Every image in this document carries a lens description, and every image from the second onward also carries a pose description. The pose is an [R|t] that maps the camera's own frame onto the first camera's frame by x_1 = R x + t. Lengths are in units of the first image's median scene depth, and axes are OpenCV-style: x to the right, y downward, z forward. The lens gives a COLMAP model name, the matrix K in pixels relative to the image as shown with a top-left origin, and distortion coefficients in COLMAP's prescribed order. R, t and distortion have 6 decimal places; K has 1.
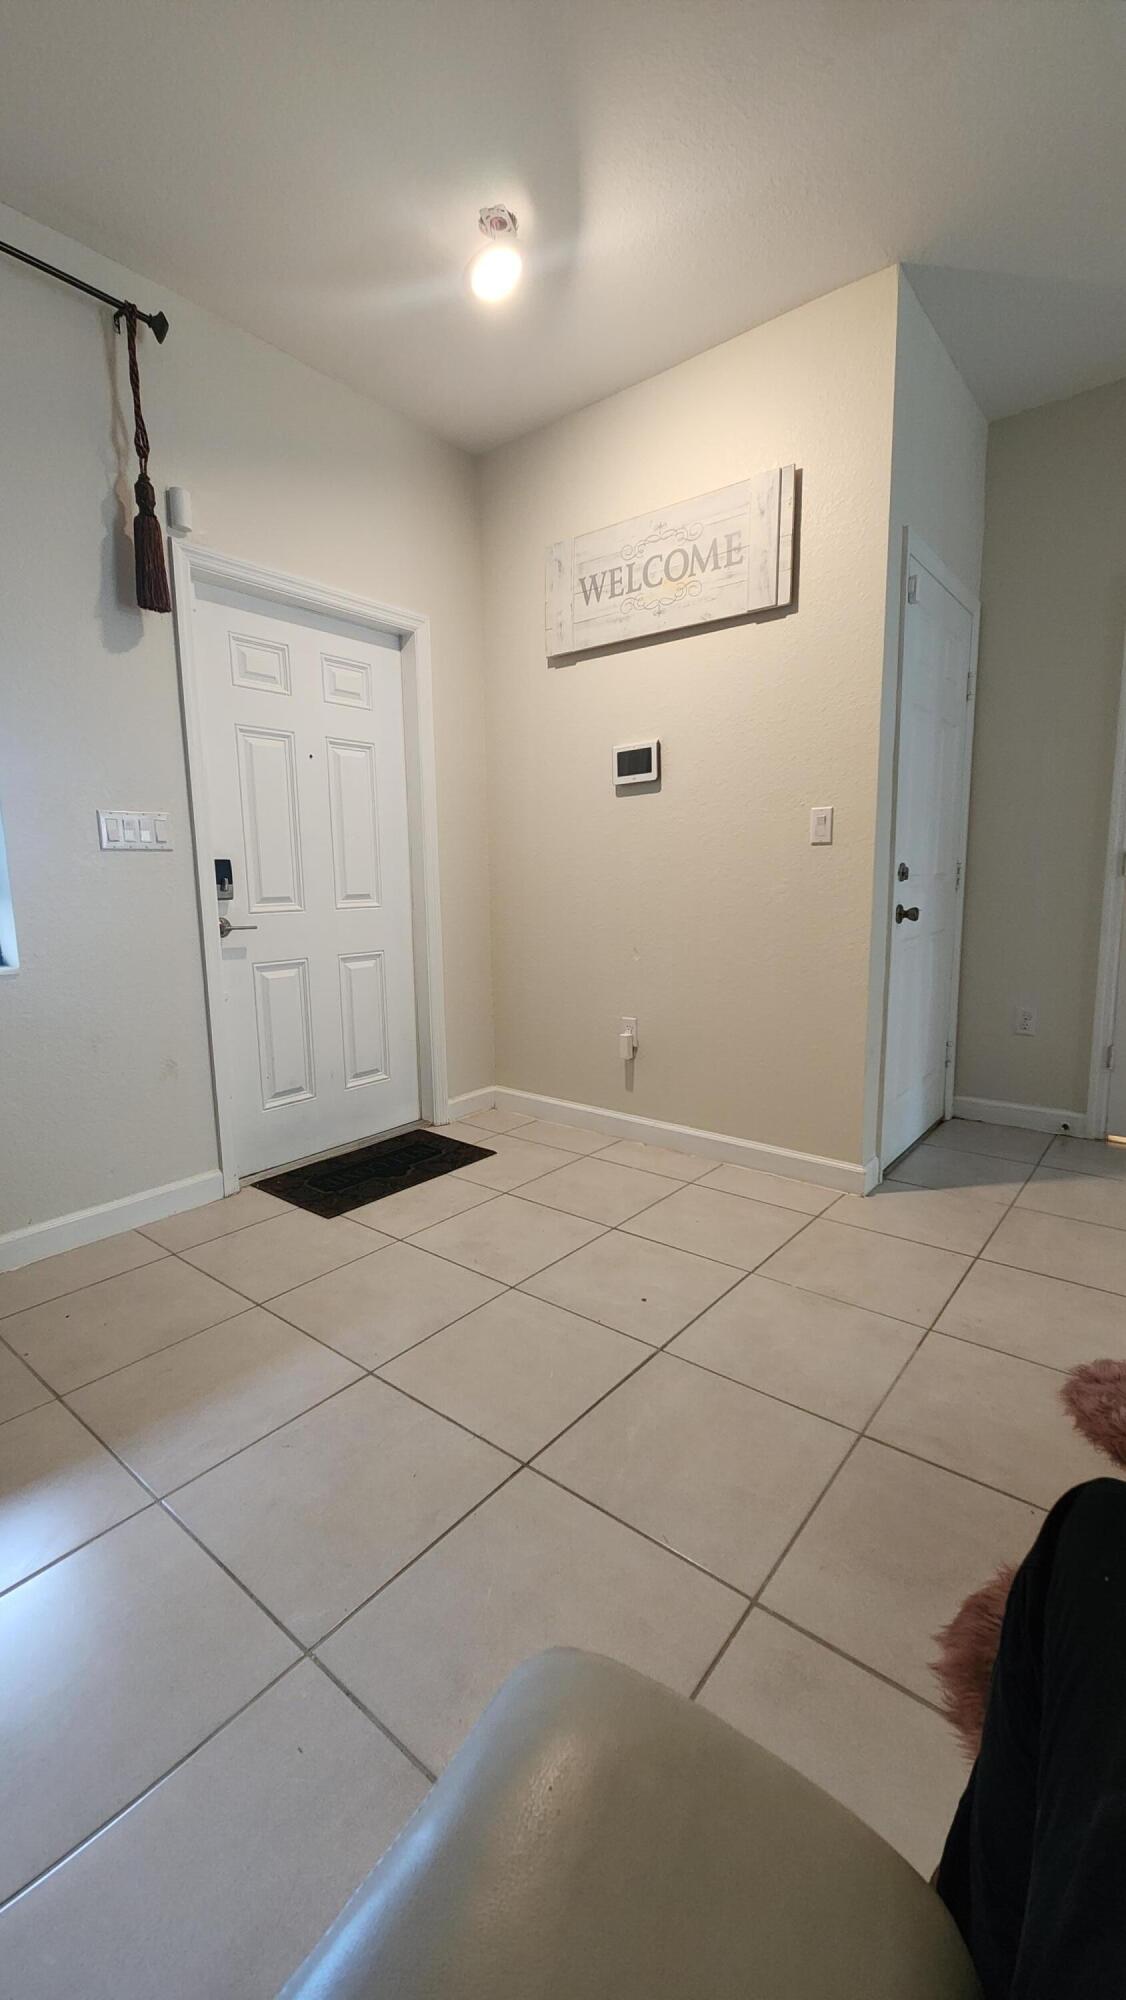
lens RADIAL K [[801.3, 0, 557.9], [0, 801.3, 995.7], [0, 0, 1]] dist [0.001932, -0.000189]
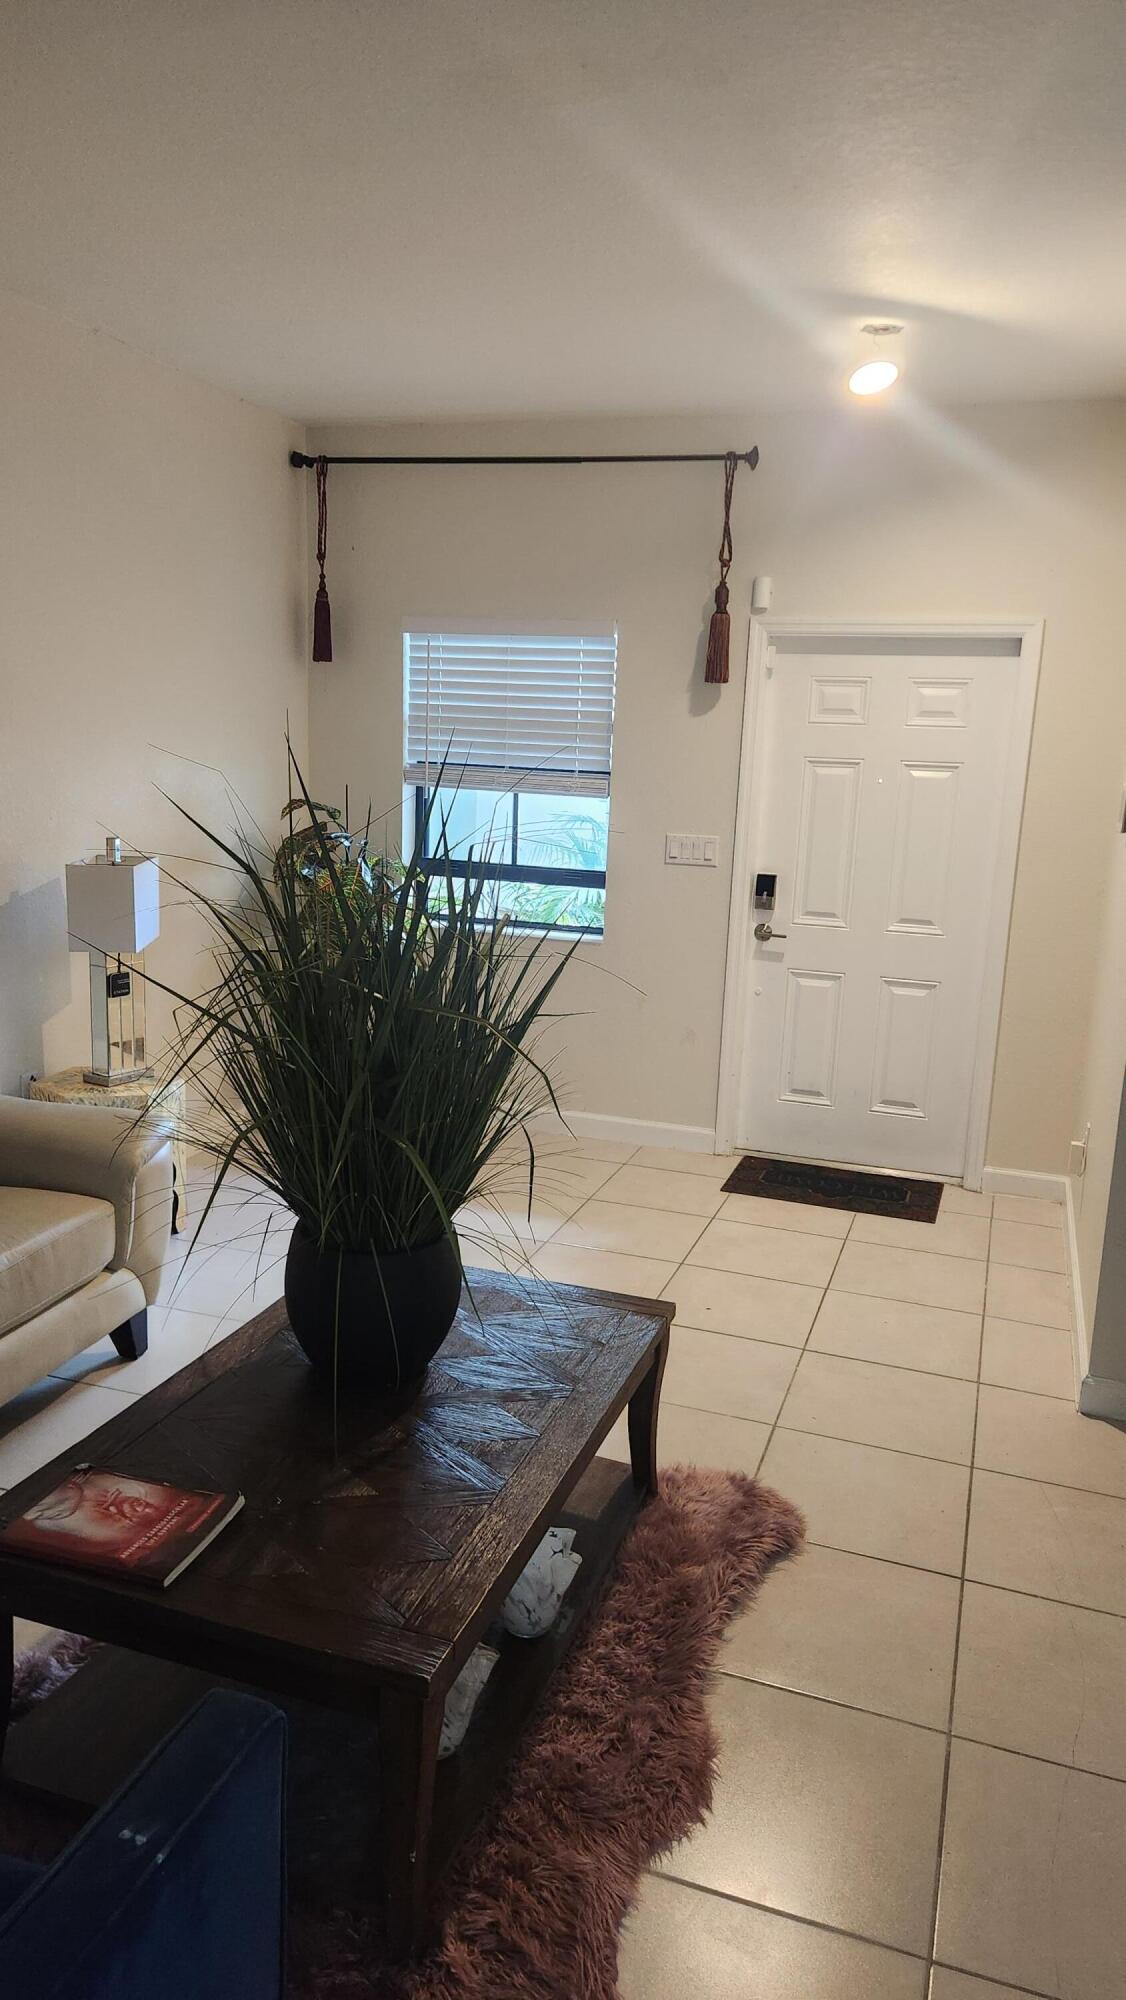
lens RADIAL K [[1314.9, 0, 567.3], [0, 1314.9, 1019.1], [0, 0, 1]] dist [0.077607, -0.059552]
pose [[0.352177, 0.219417, -0.909850, 1.262798], [-0.184186, 0.969369, 0.162477, -0.224945], [0.917631, 0.110361, 0.381803, 0.027232]]
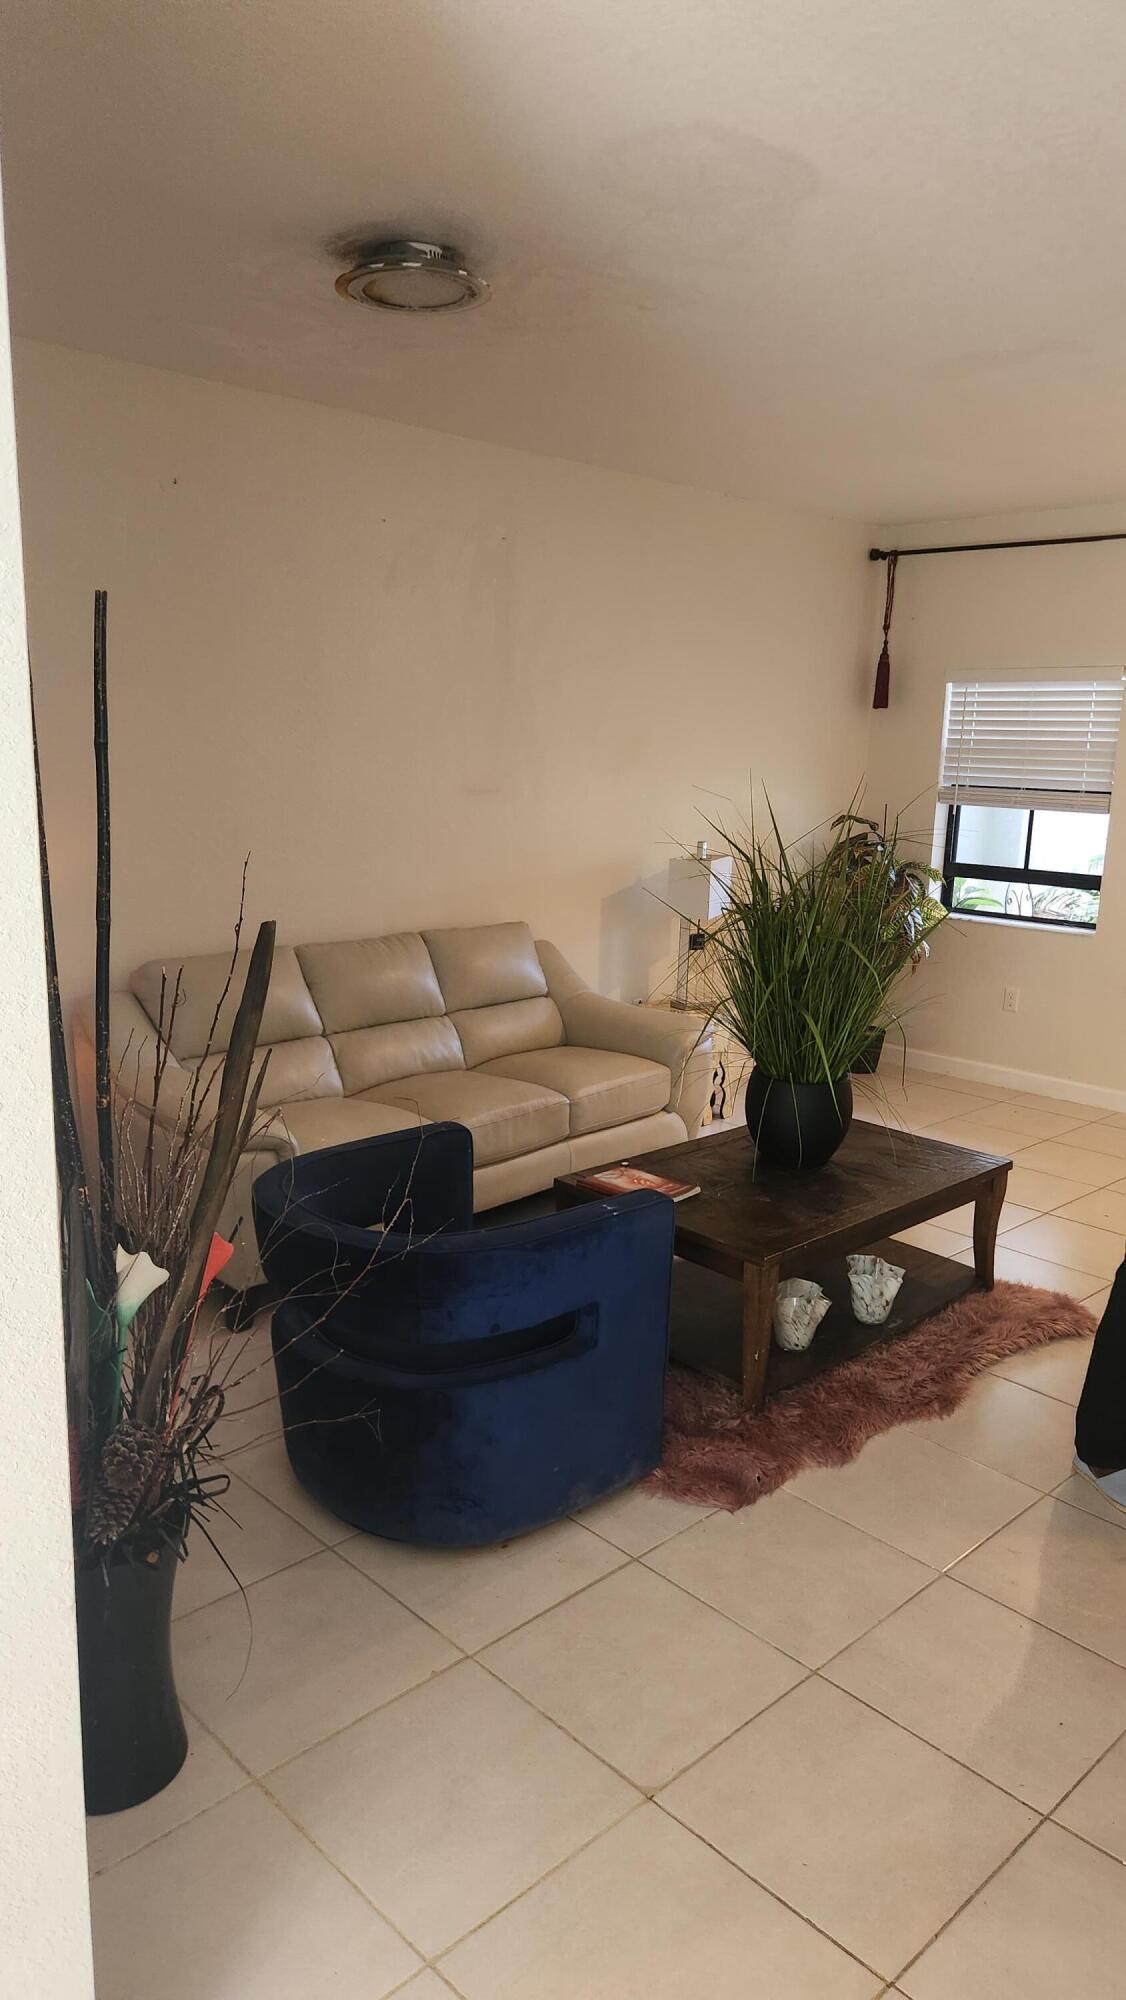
lens RADIAL K [[1320.4, 0, 556.1], [0, 1320.4, 1002.2], [0, 0, 1]] dist [0.074220, 0.001707]
pose [[-0.124723, 0.207814, -0.970184, 1.919951], [-0.169032, 0.959075, 0.227165, -0.291048], [0.977687, 0.192325, -0.084492, 0.108585]]
